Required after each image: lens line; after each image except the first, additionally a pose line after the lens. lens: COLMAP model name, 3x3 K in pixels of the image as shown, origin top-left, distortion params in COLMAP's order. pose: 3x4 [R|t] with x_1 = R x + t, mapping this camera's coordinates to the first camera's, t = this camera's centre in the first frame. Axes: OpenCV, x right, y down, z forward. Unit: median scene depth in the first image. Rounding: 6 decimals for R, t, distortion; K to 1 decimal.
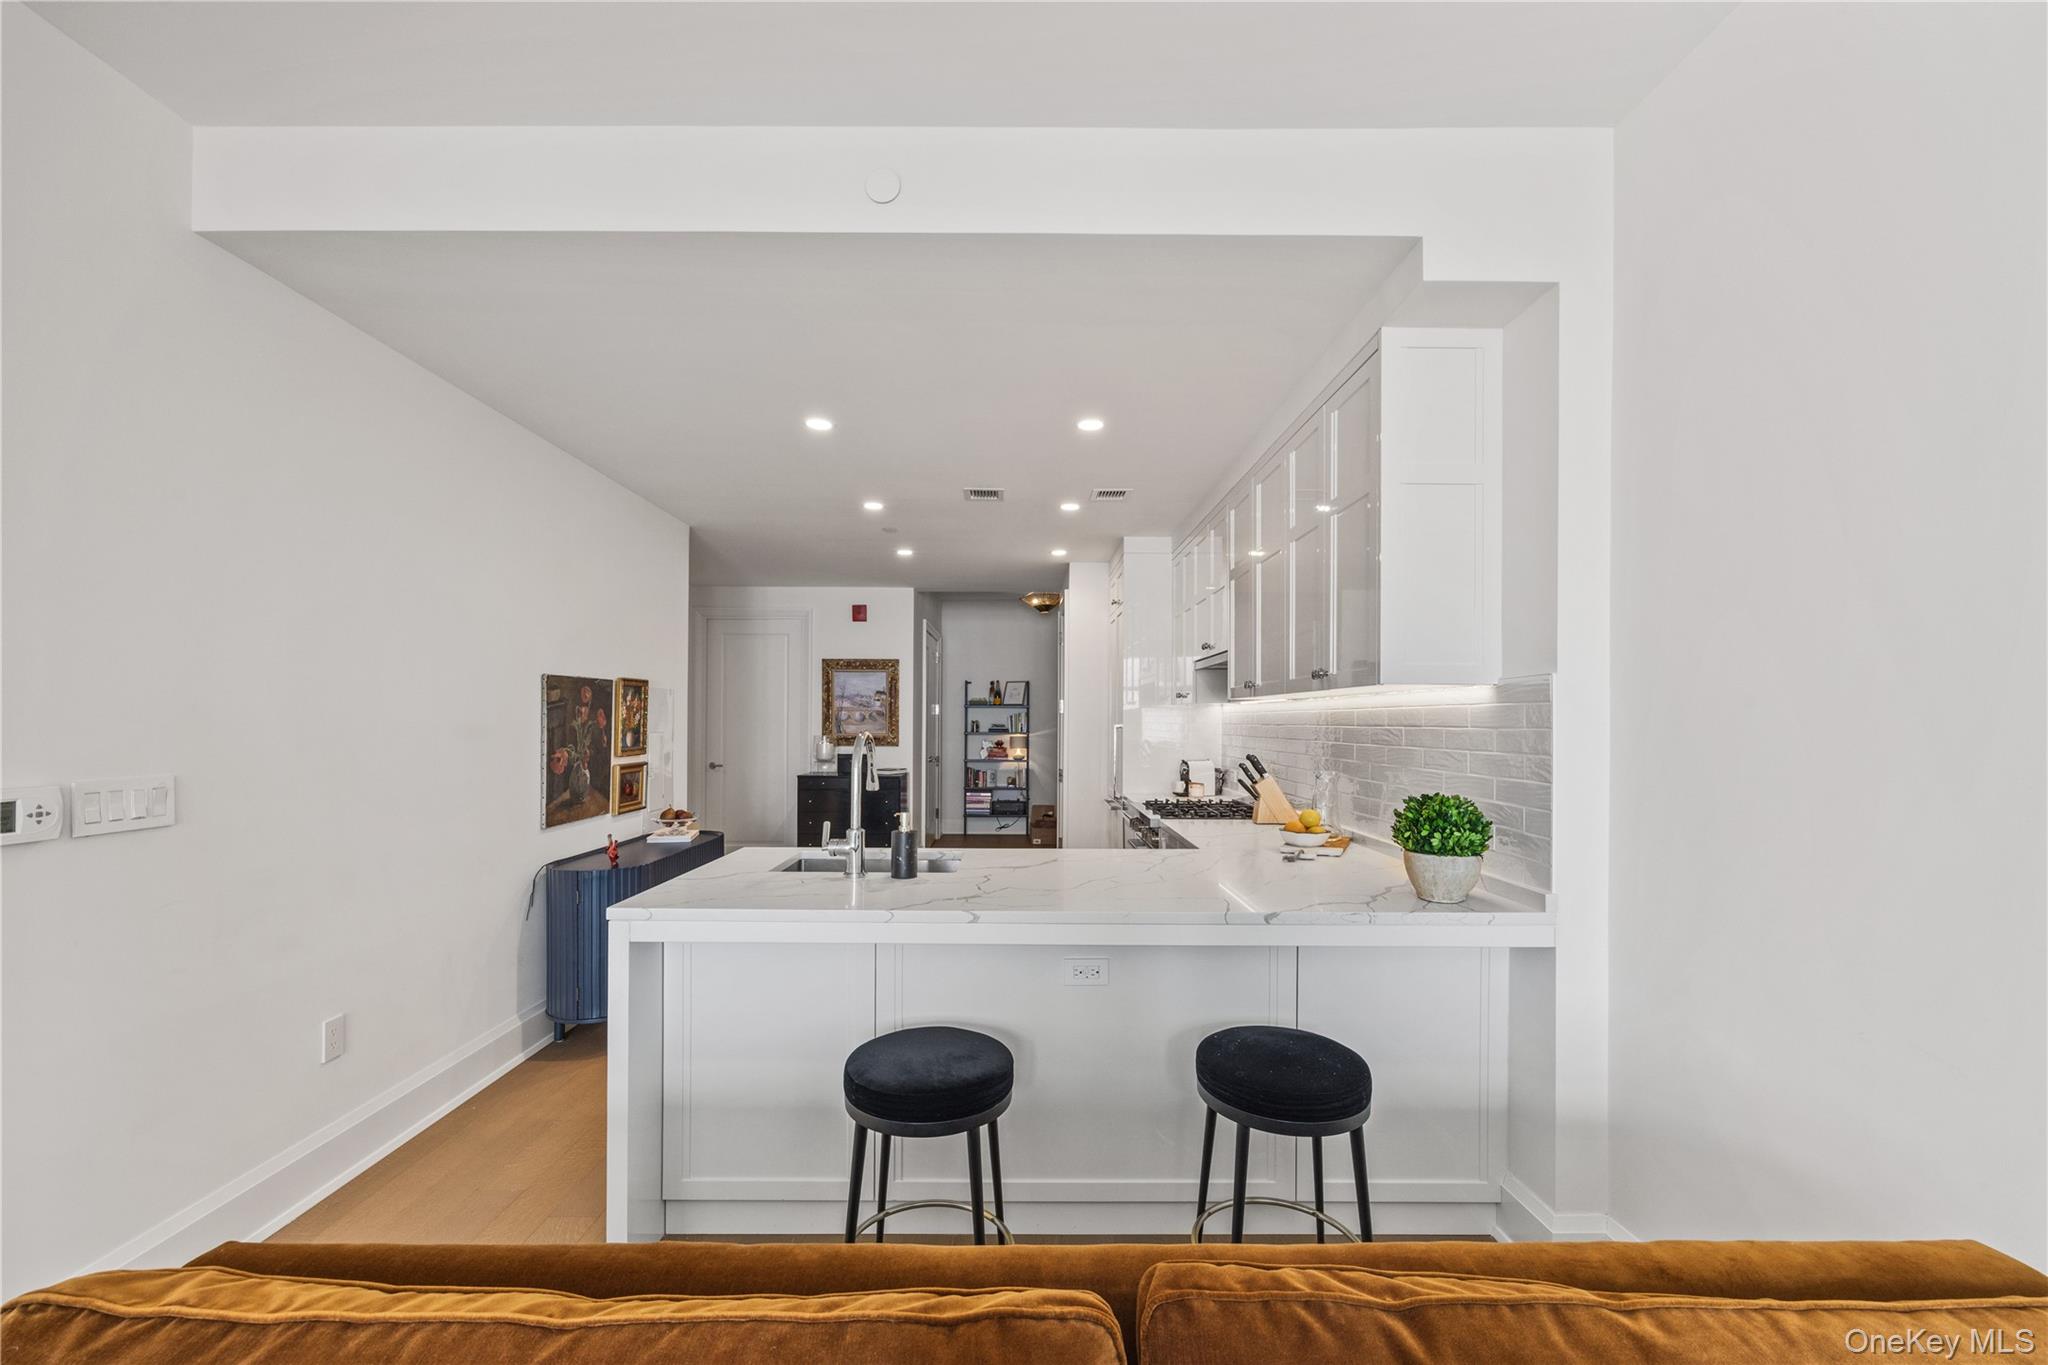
lens RADIAL K [[813.9, 0, 1019.9], [0, 813.9, 720.1], [0, 0, 1]] dist [0.000132, -0.000049]
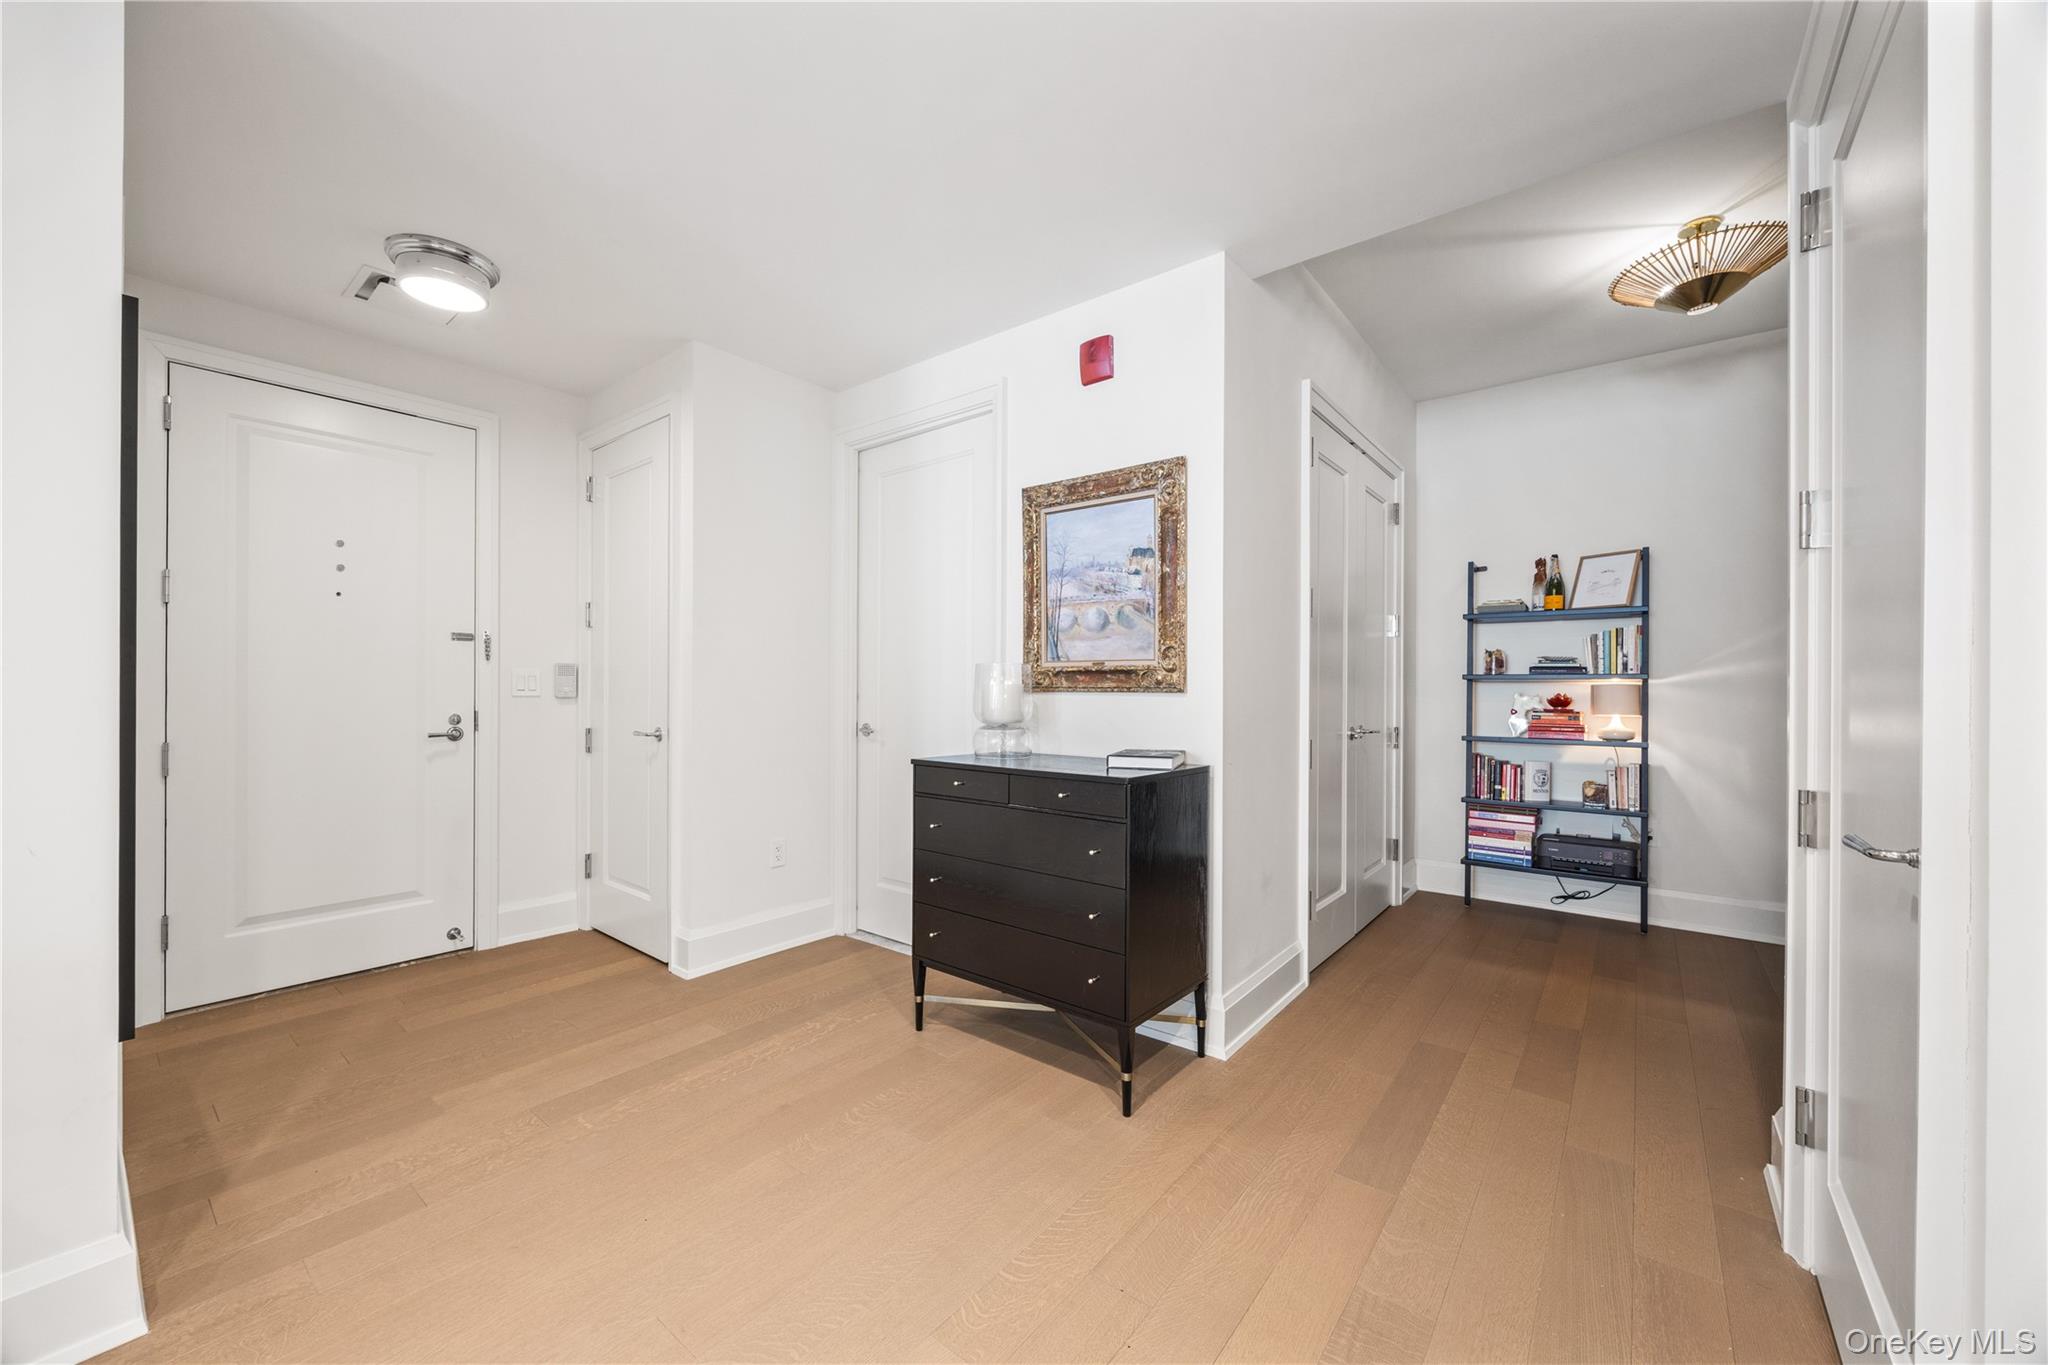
lens RADIAL K [[774.9, 0, 1024.0], [0, 774.9, 682.5], [0, 0, 1]] dist [-0.000054, -0.000057]
pose [[0.779271, -0.002526, -0.626682, 0.014243], [-0.002563, 0.999971, -0.007217, 0.030120], [0.626682, 0.007230, 0.779242, 0.679979]]
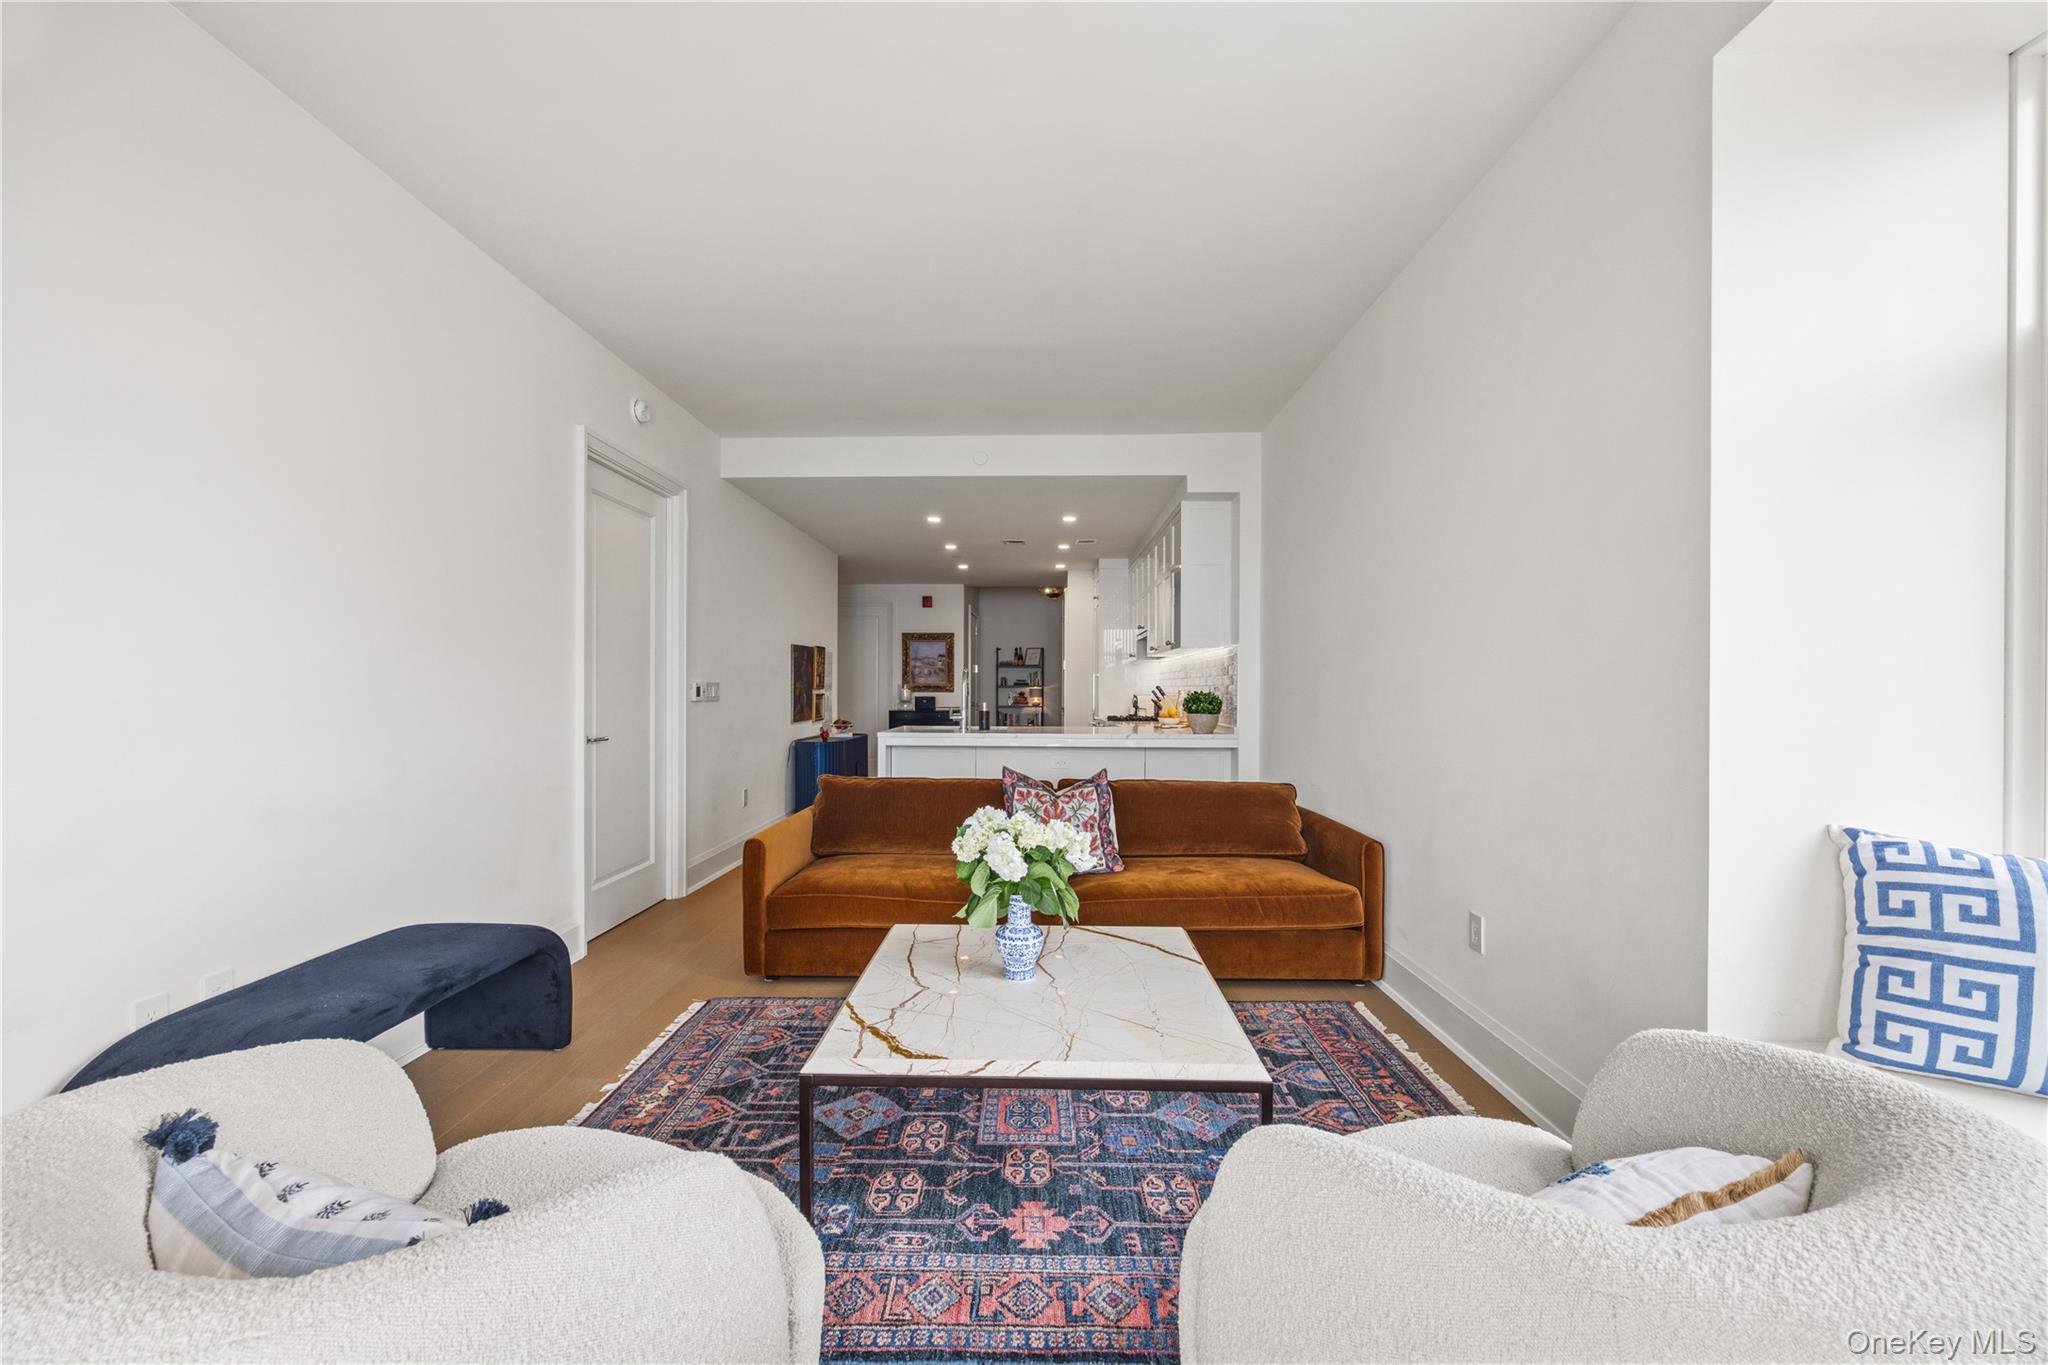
lens RADIAL K [[783.1, 0, 1023.1], [0, 783.1, 691.8], [0, 0, 1]] dist [0.001206, -0.000122]
pose [[0.999785, -0.002710, -0.020539, 0.005128], [0.002852, 0.999972, 0.006877, 0.021910], [0.020519, -0.006934, 0.999765, -0.414226]]
